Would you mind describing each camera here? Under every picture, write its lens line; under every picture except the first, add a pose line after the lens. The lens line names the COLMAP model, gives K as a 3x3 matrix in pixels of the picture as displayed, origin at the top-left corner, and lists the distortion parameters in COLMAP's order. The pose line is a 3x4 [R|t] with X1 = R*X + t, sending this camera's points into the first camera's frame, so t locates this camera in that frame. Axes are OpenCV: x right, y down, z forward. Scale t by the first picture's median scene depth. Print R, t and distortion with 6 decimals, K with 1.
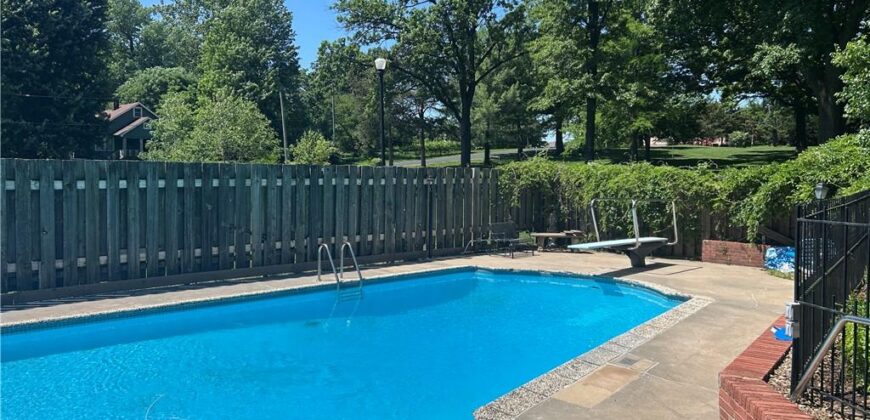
lens RADIAL K [[661.7, 0, 443.1], [0, 661.7, 205.8], [0, 0, 1]] dist [0.037457, -0.005511]
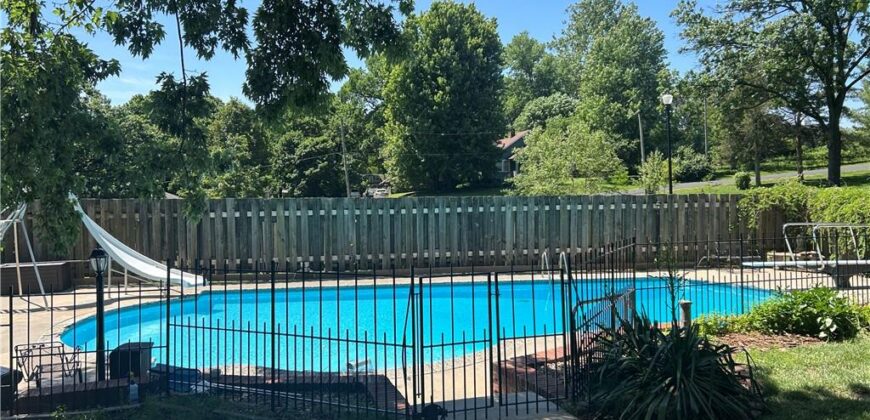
lens RADIAL K [[661.7, 0, 429.8], [0, 661.7, 209.7], [0, 0, 1]] dist [0.037457, -0.005511]
pose [[0.823285, 0.004991, -0.567606, 0.397734], [-0.011637, 0.999900, -0.008087, -0.018279], [0.567509, 0.013263, 0.823261, -0.307282]]
